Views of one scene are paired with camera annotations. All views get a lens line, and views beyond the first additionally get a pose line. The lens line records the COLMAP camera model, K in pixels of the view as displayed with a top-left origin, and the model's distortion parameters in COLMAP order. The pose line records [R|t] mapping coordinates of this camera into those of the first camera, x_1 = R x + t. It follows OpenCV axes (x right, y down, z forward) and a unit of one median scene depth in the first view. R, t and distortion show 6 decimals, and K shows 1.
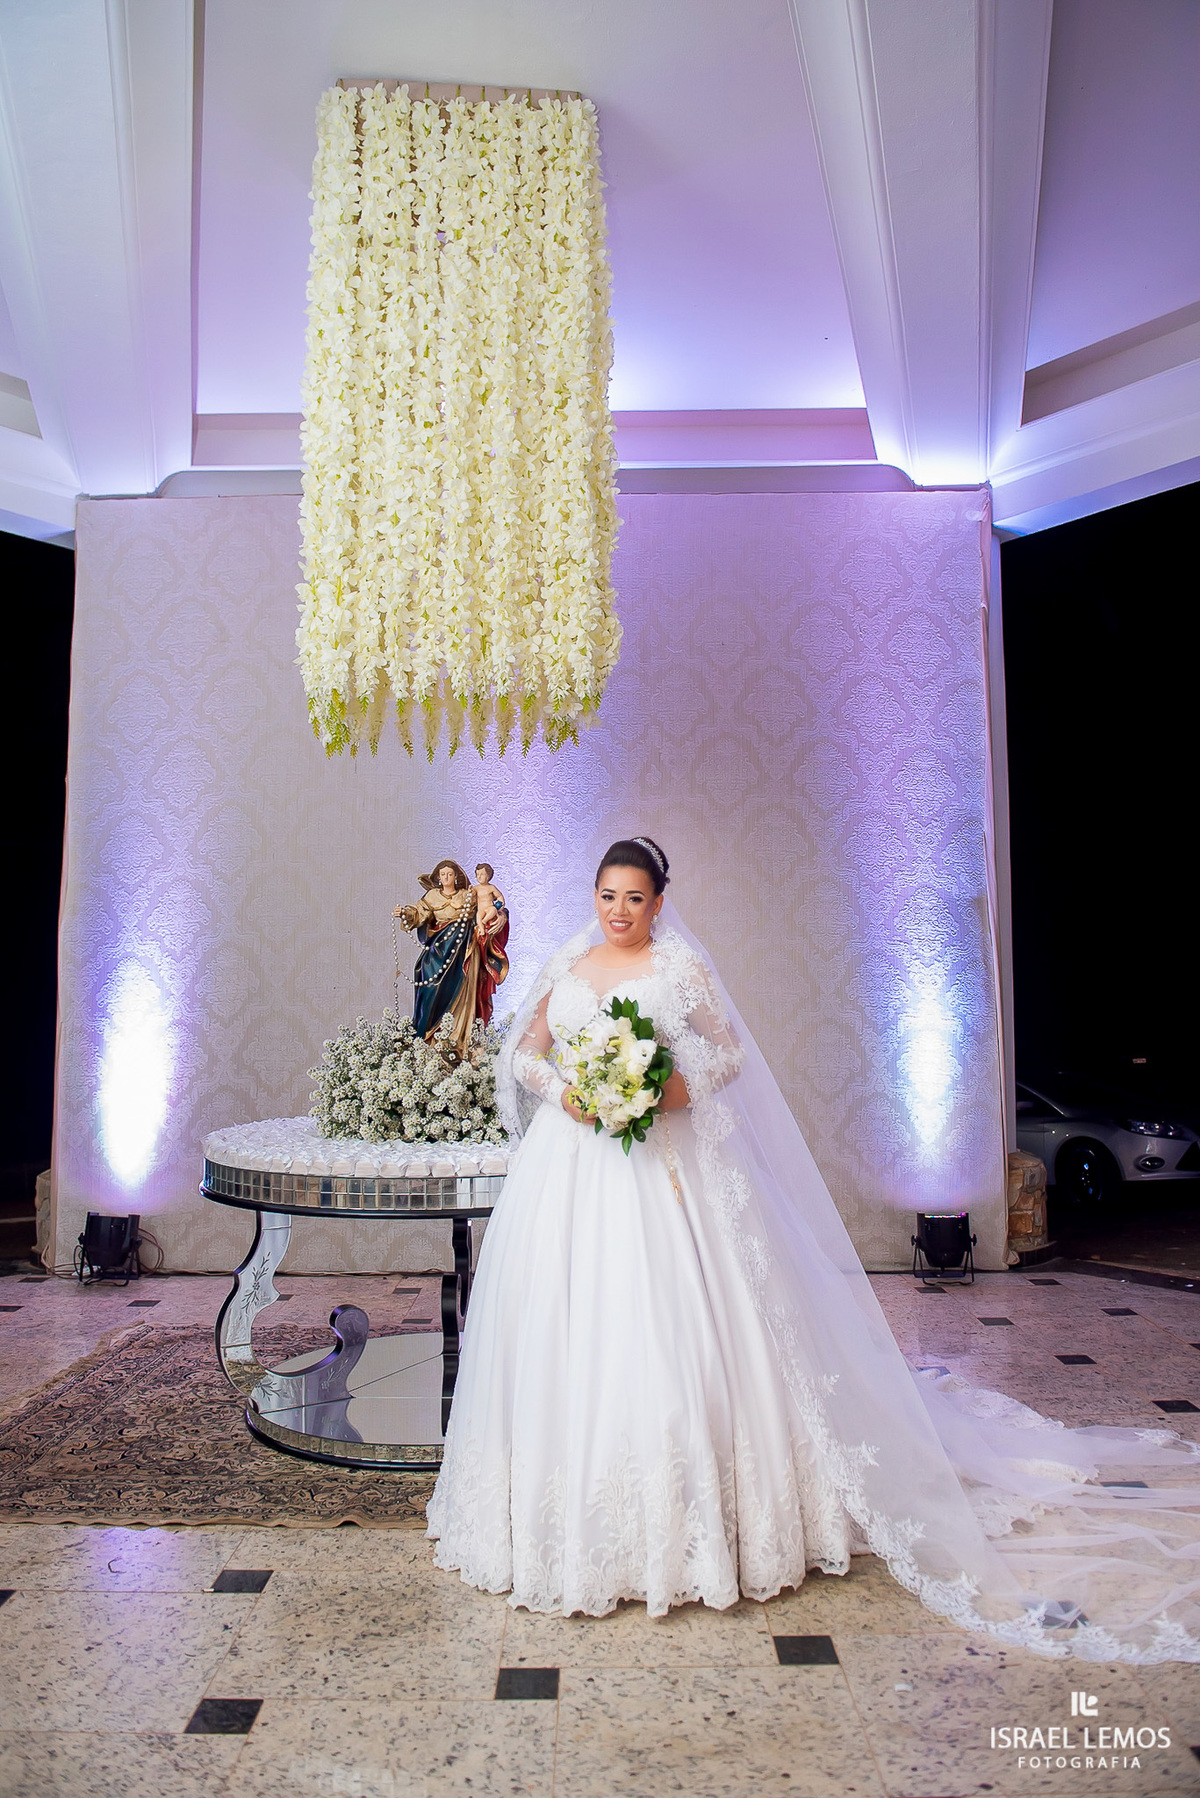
lens RADIAL K [[1213.9, 0, 600.0], [0, 1213.9, 899.0], [0, 0, 1]] dist [-0.051508, 0.001625]
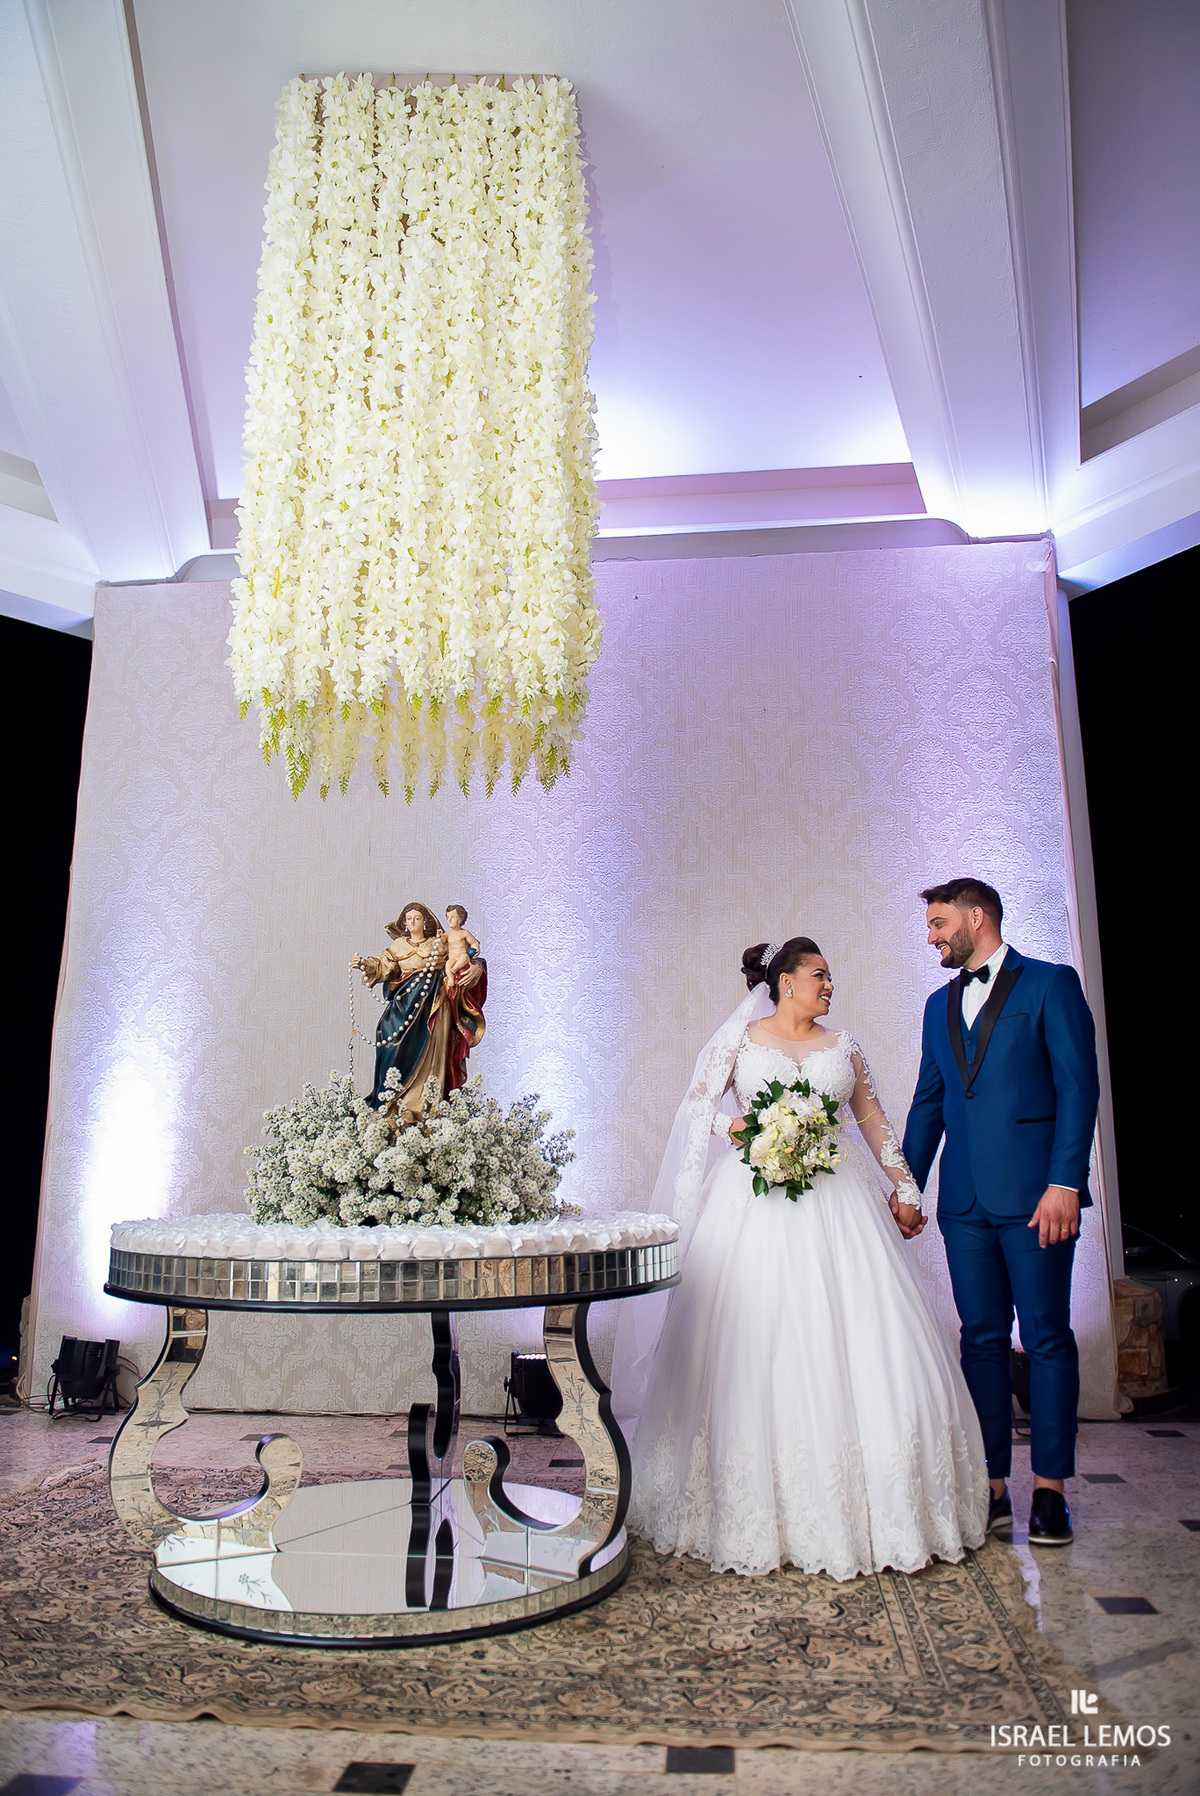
lens RADIAL K [[1210.8, 0, 600.0], [0, 1210.8, 898.0], [0, 0, 1]] dist [-0.055024, 0.000945]
pose [[0.996750, -0.017874, -0.078551, 0.080333], [0.007699, 0.991749, -0.127964, 0.083250], [0.080190, 0.126943, 0.988663, 0.173465]]
